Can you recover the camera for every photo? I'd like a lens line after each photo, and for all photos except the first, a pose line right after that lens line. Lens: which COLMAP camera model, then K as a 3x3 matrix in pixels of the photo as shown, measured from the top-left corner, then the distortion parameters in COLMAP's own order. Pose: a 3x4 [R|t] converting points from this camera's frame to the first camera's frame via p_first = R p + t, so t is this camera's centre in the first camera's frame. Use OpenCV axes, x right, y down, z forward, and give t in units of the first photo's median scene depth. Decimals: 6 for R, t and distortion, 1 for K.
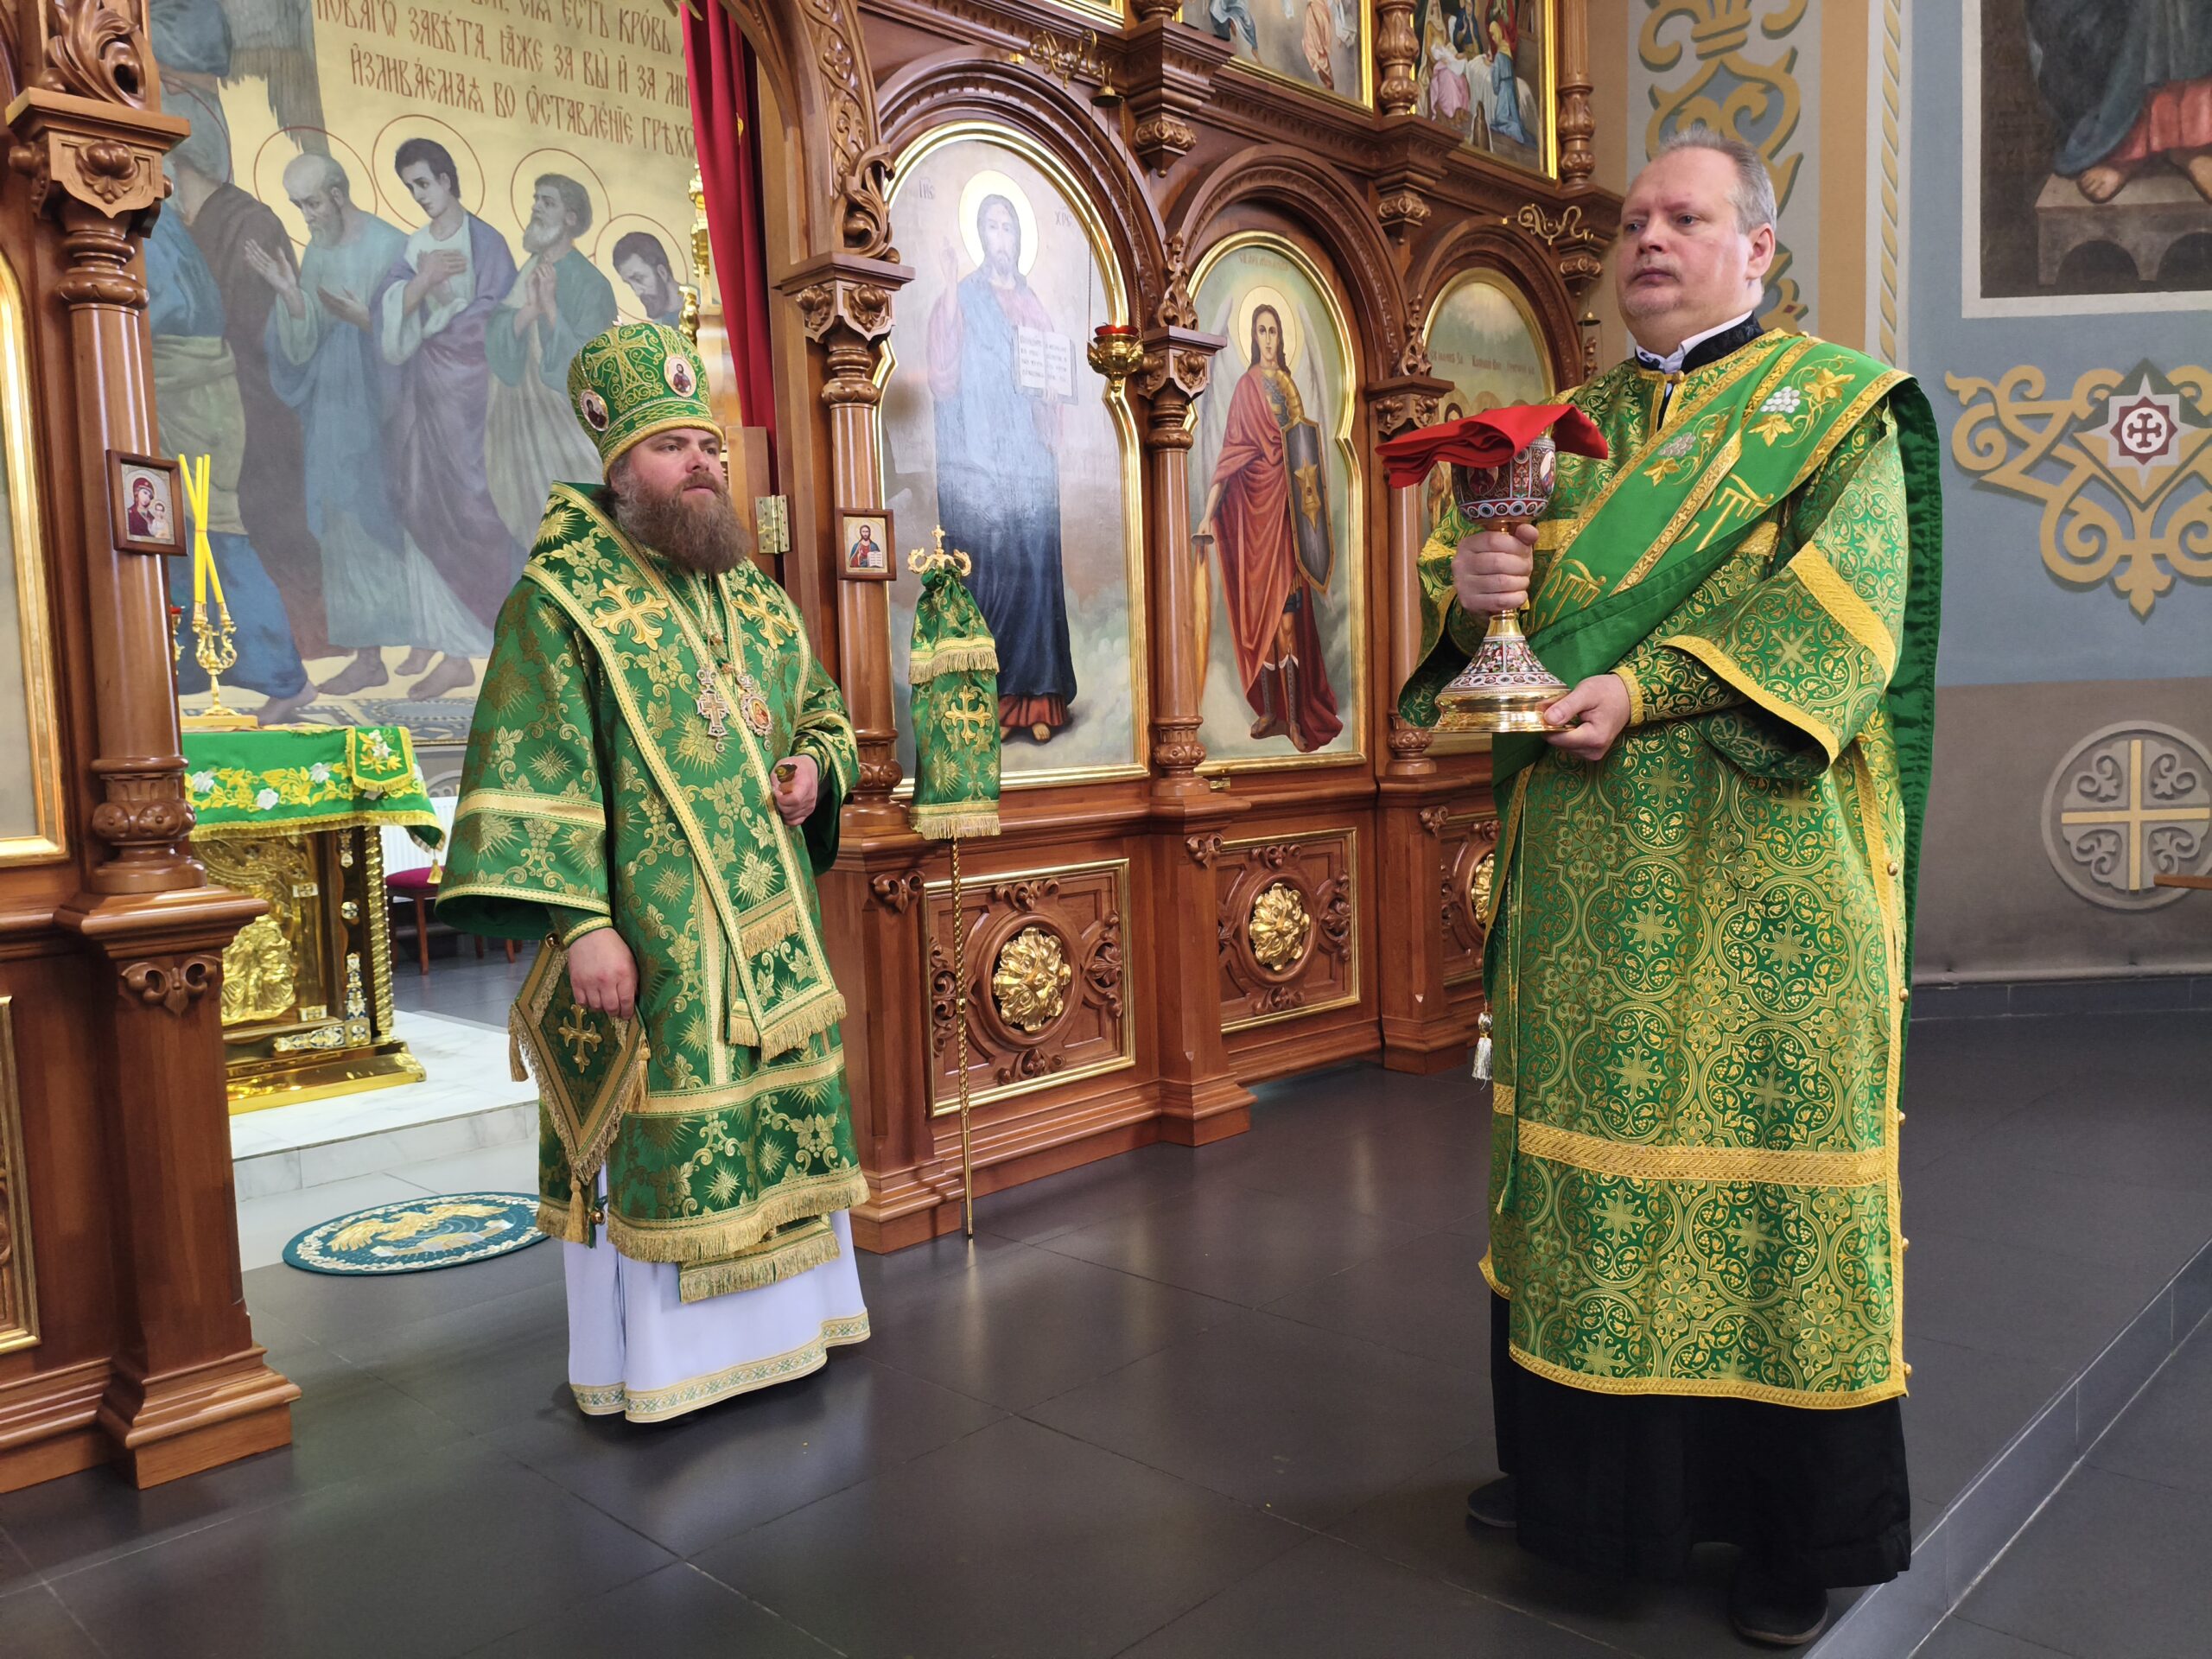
lens RADIAL K [[1648.3, 0, 1039.1], [0, 1648.3, 803.7], [0, 0, 1]] dist [0.034918, -0.074008]
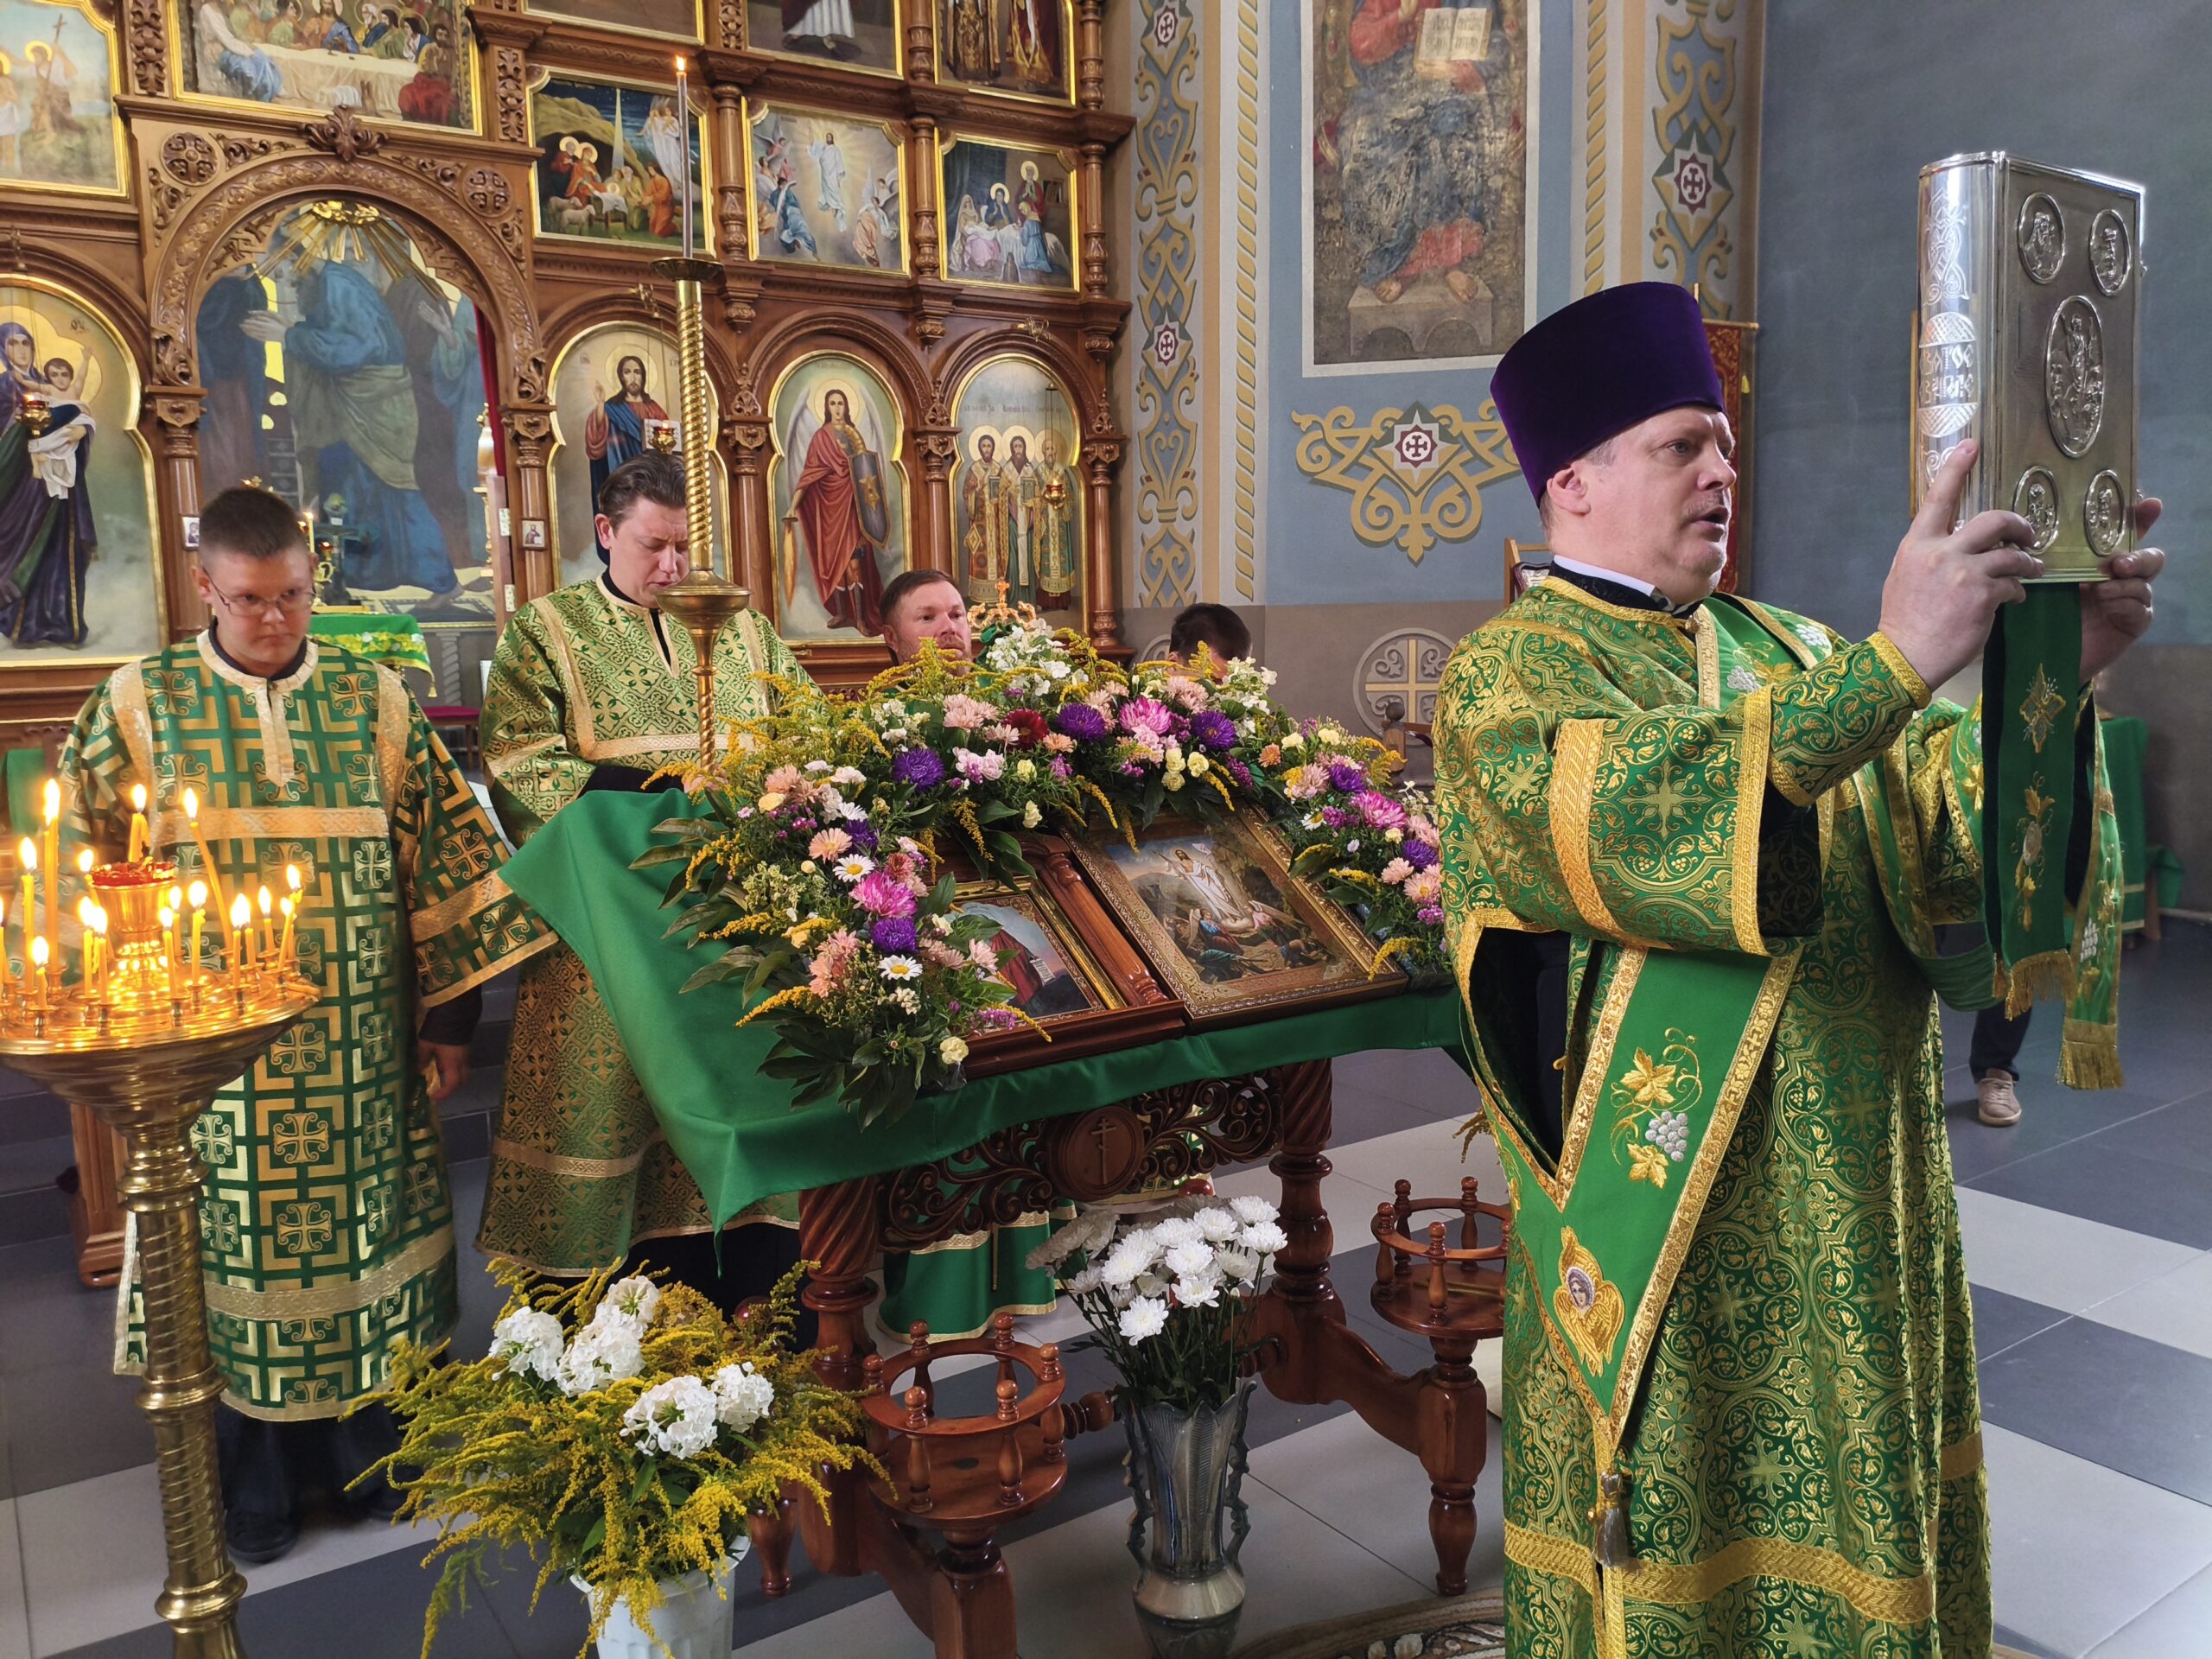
lens RADIAL K [[1701.8, 0, 1106.0], [0, 1701.8, 829.5], [0, 0, 1]] dist [0.006947, -0.009508]
pose [[0.981016, 0.039714, -0.189818, 0.723371], [-0.025723, 0.996805, 0.075614, 0.029284], [0.192214, -0.069295, 0.978903, -0.731673]]
